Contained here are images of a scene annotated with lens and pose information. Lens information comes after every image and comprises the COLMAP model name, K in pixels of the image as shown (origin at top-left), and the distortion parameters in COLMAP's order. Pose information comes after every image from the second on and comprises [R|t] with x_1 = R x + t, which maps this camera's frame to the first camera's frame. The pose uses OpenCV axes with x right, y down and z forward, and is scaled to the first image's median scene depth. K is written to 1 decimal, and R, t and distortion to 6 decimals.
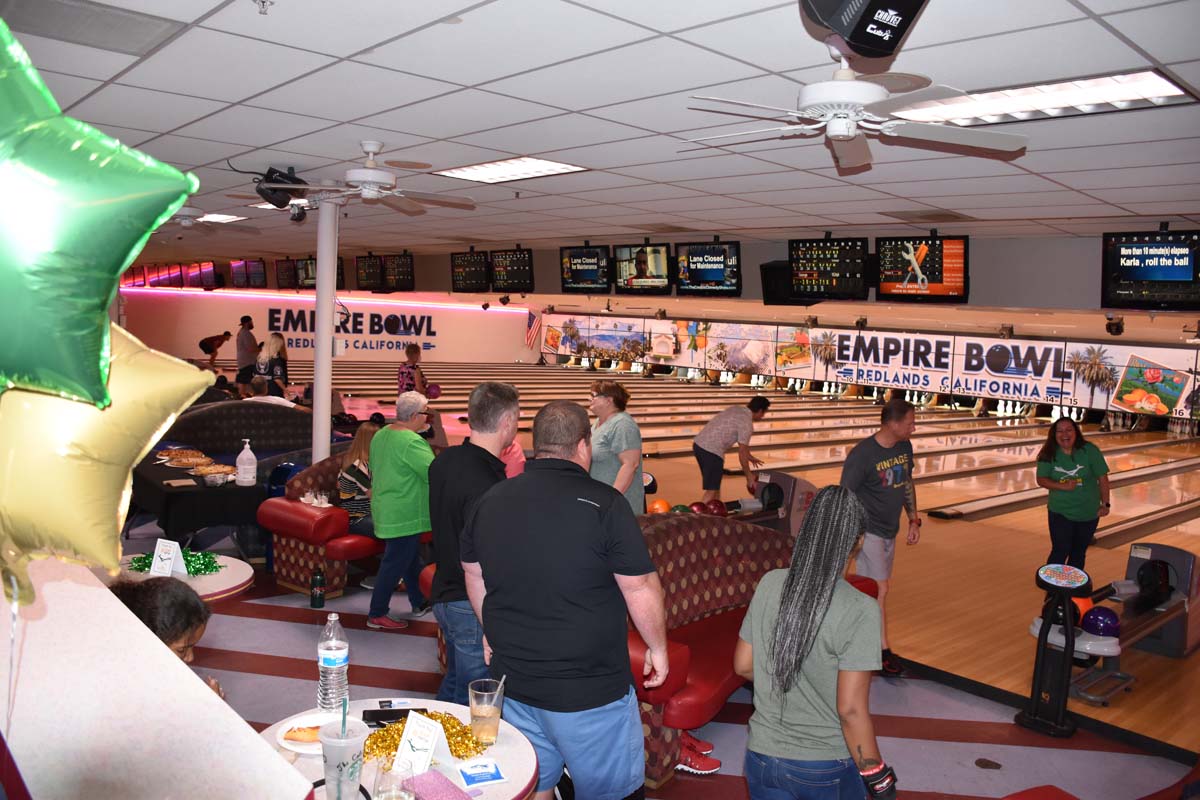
lens RADIAL K [[933.9, 0, 593.0], [0, 933.9, 398.2], [0, 0, 1]] dist [-0.150729, 0.106905]
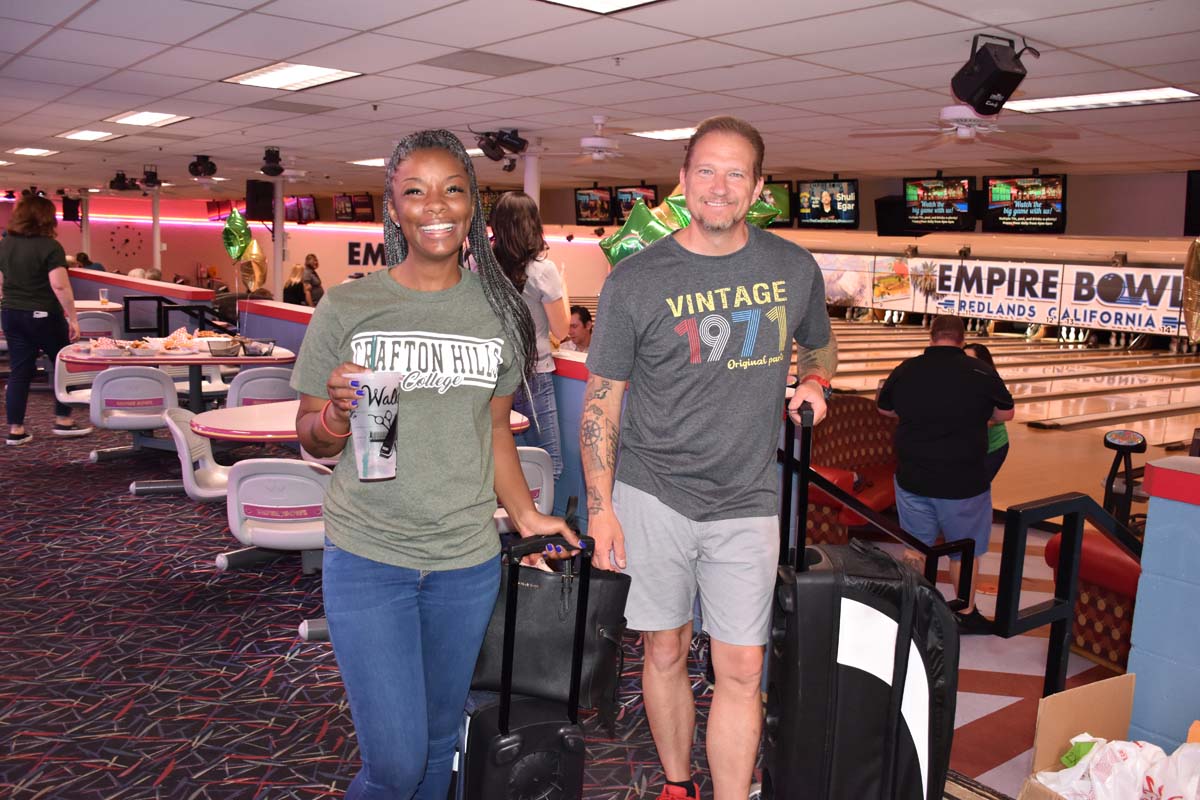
lens RADIAL K [[1033.9, 0, 600.0], [0, 1033.9, 400.0], [0, 0, 1]] dist [-0.109237, 0.145250]
pose [[0.998459, -0.001689, -0.055471, -0.032027], [0.004968, 0.998244, 0.059030, 0.008335], [0.055274, -0.059215, 0.996714, -0.099700]]
